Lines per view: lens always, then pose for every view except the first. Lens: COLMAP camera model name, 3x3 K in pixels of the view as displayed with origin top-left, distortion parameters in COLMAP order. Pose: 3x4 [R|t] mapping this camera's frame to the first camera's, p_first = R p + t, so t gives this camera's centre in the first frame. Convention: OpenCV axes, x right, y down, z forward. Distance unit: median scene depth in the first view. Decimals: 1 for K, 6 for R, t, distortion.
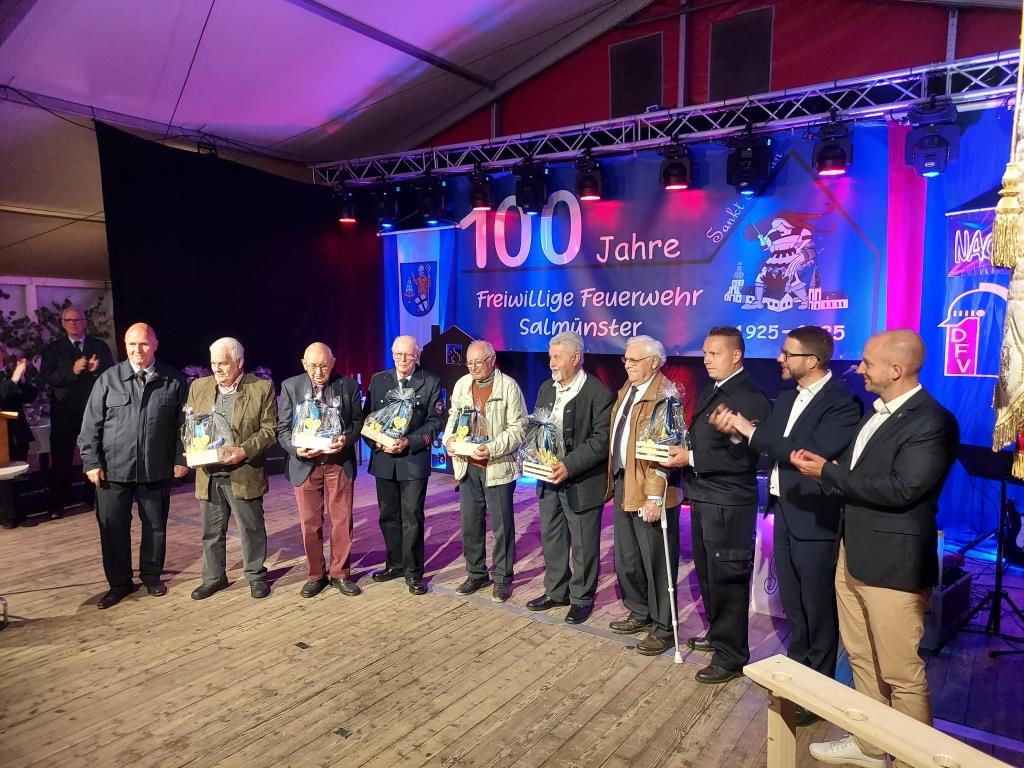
lens RADIAL K [[741.7, 0, 505.2], [0, 741.7, 392.3], [0, 0, 1]] dist [0.058437, -0.053901]
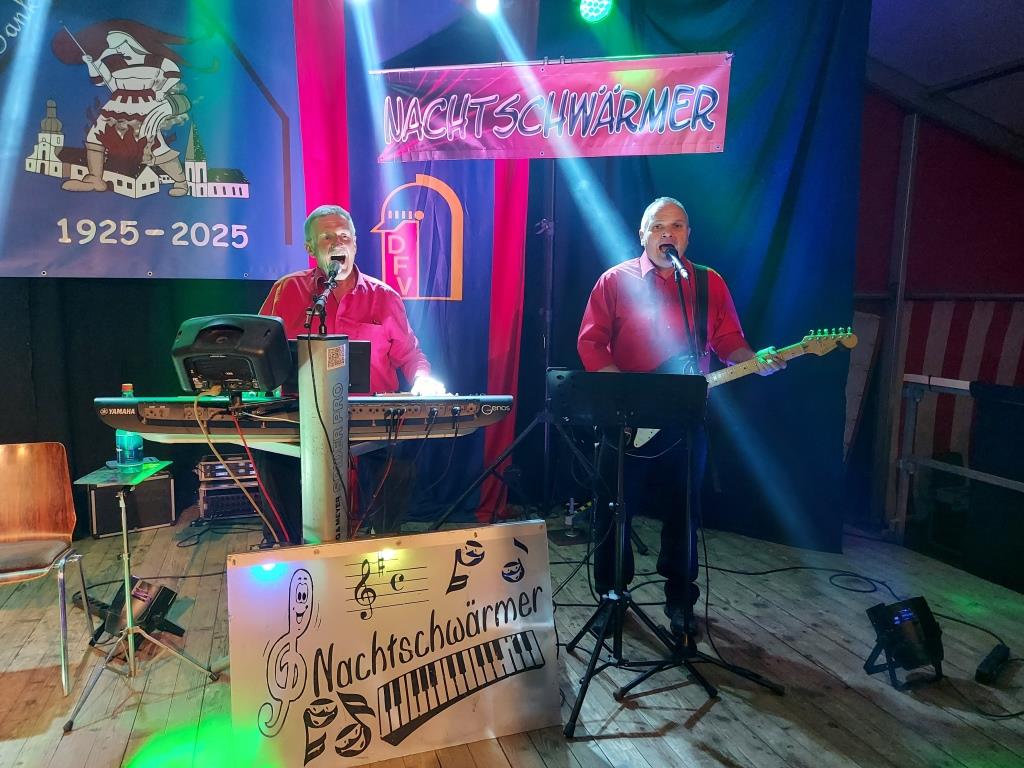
lens RADIAL K [[741.7, 0, 506.4], [0, 741.7, 390.4], [0, 0, 1]] dist [0.058437, -0.053901]
pose [[0.614792, -0.096620, 0.782749, 0.063020], [0.070518, 0.995227, 0.067461, 0.021994], [-0.785530, 0.013723, 0.618671, 0.376799]]
